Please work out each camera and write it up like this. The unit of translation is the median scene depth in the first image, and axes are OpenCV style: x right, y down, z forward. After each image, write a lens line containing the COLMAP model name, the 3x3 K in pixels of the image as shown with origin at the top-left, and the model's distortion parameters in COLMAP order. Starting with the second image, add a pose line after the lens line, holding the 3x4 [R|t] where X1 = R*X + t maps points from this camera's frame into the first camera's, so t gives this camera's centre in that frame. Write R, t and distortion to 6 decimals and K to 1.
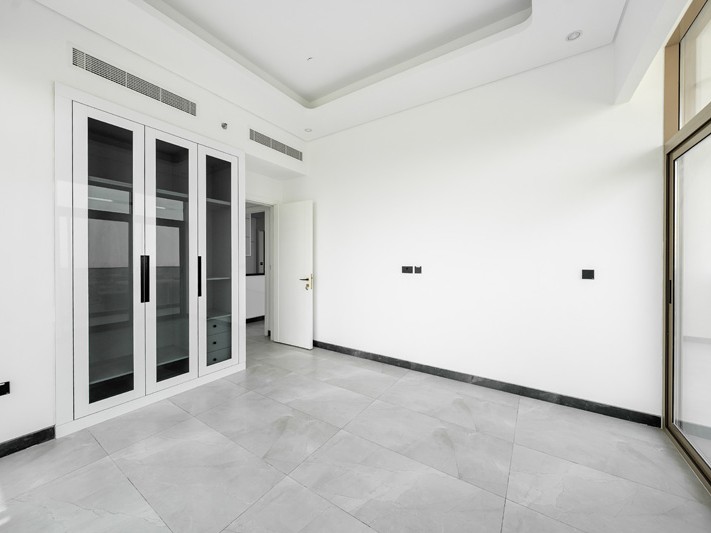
lens RADIAL K [[276.8, 0, 350.7], [0, 276.8, 262.7], [0, 0, 1]] dist [-0.001192, 0.000006]
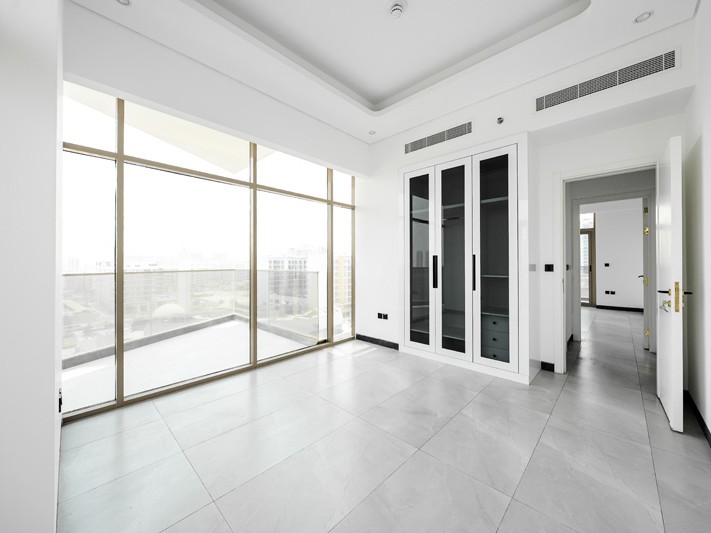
lens RADIAL K [[276.8, 0, 350.7], [0, 276.8, 262.7], [0, 0, 1]] dist [-0.001192, 0.000006]
pose [[-0.177012, -0.004939, -0.984196, 0.649159], [-0.009833, 0.999946, -0.003250, 0.018552], [0.984160, 0.009102, -0.177051, 0.711199]]
